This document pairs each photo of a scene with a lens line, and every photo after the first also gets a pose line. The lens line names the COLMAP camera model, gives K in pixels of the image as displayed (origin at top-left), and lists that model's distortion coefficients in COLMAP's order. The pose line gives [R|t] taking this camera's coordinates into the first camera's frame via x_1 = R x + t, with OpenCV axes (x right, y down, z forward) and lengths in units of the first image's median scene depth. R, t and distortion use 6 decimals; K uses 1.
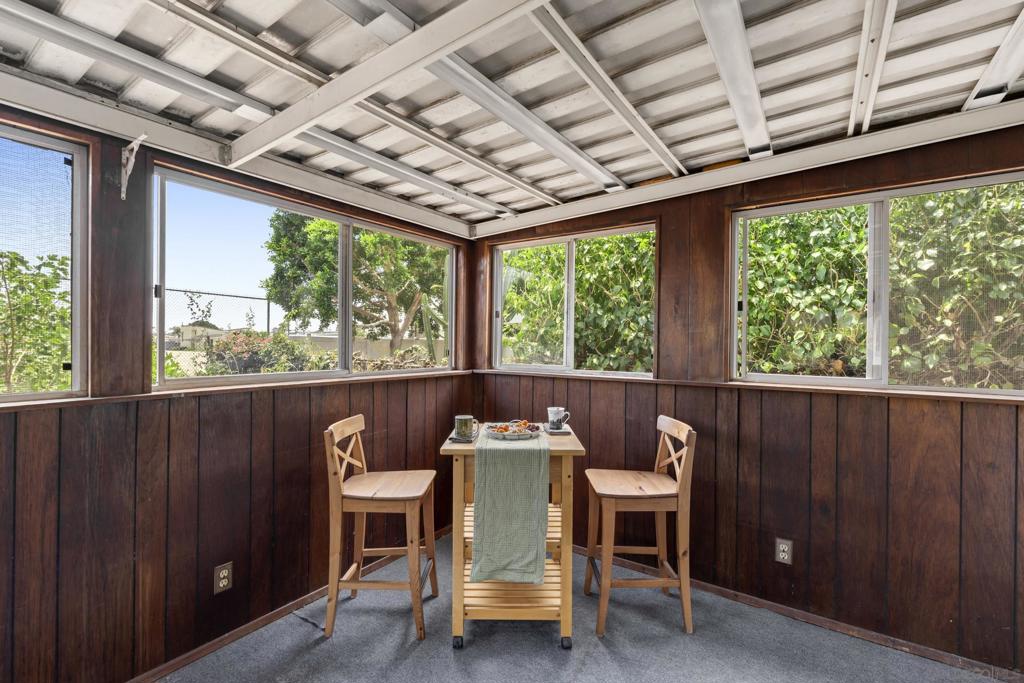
lens RADIAL K [[438.4, 0, 510.6], [0, 438.4, 344.6], [0, 0, 1]] dist [-0.000716, -0.000098]
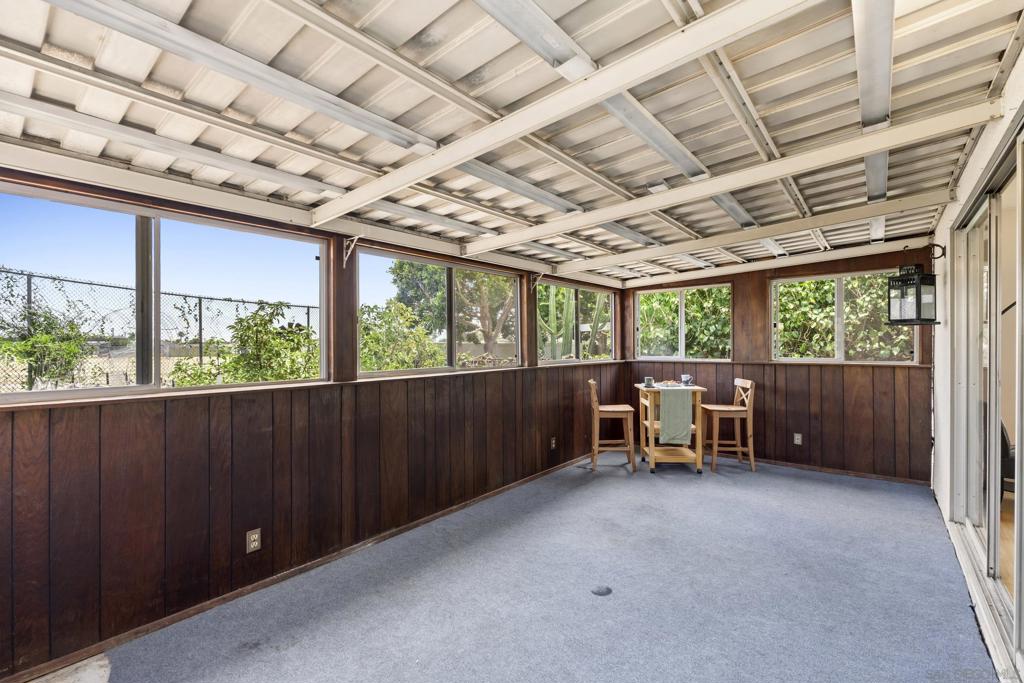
lens RADIAL K [[438.4, 0, 510.6], [0, 438.4, 344.6], [0, 0, 1]] dist [-0.000716, -0.000098]
pose [[0.996245, -0.017301, -0.084831, -0.552581], [0.016814, 0.999838, -0.006453, -0.003172], [0.084929, 0.005003, 0.996374, -1.181373]]
